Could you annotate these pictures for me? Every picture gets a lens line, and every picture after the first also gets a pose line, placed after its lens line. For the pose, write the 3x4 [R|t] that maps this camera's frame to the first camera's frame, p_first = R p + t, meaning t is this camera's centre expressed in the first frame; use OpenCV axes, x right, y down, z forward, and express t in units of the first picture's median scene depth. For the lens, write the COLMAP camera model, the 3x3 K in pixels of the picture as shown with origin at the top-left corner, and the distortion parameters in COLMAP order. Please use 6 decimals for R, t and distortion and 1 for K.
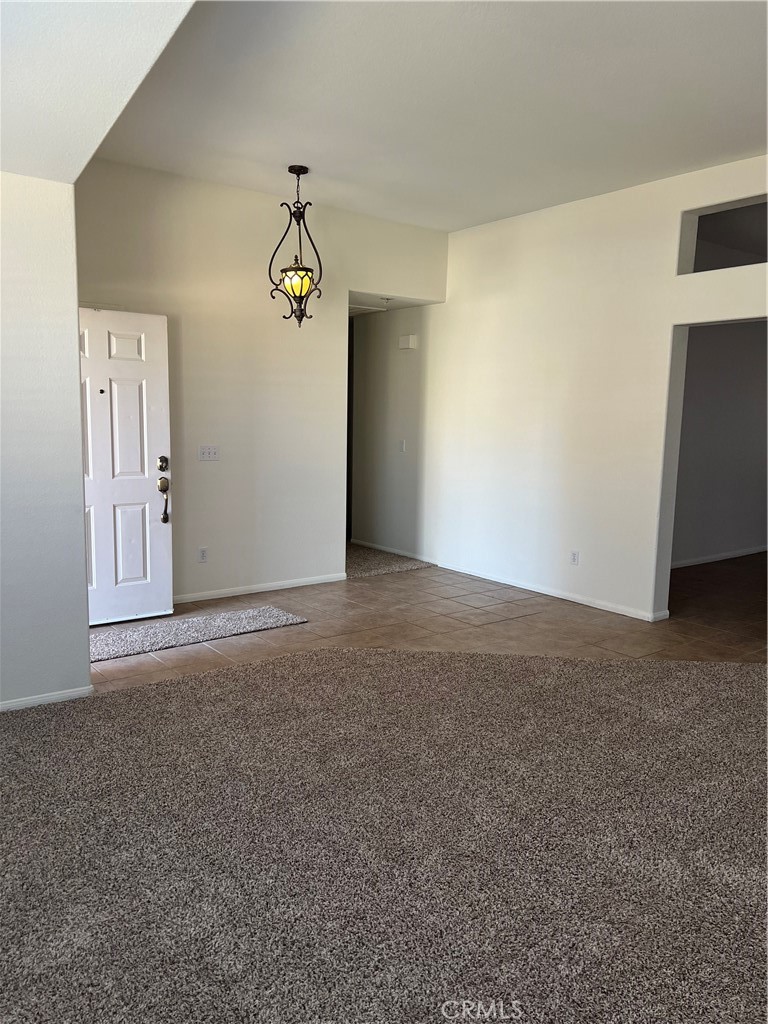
lens RADIAL K [[769.4, 0, 387.6], [0, 769.4, 514.0], [0, 0, 1]] dist [0.052940, -0.053069]
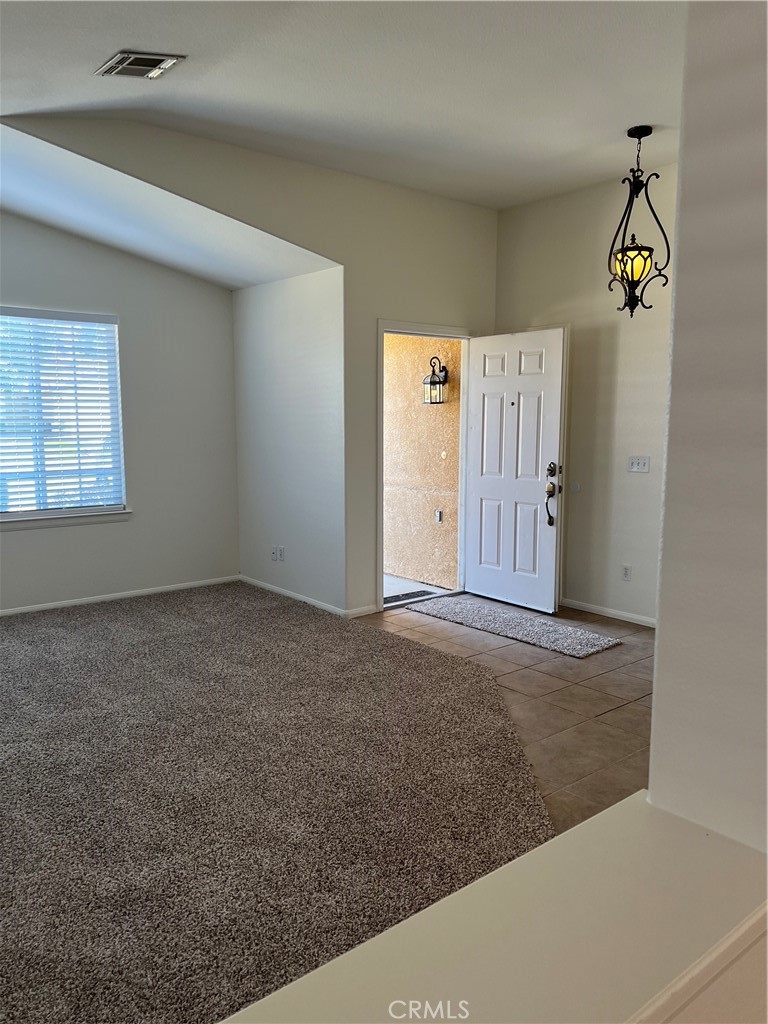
lens RADIAL K [[769.4, 0, 387.6], [0, 769.4, 514.0], [0, 0, 1]] dist [0.052940, -0.053069]
pose [[0.033243, 0.107402, -0.993660, 0.756520], [-0.134459, 0.985652, 0.102038, -0.082537], [0.990361, 0.130214, 0.047207, 0.737830]]
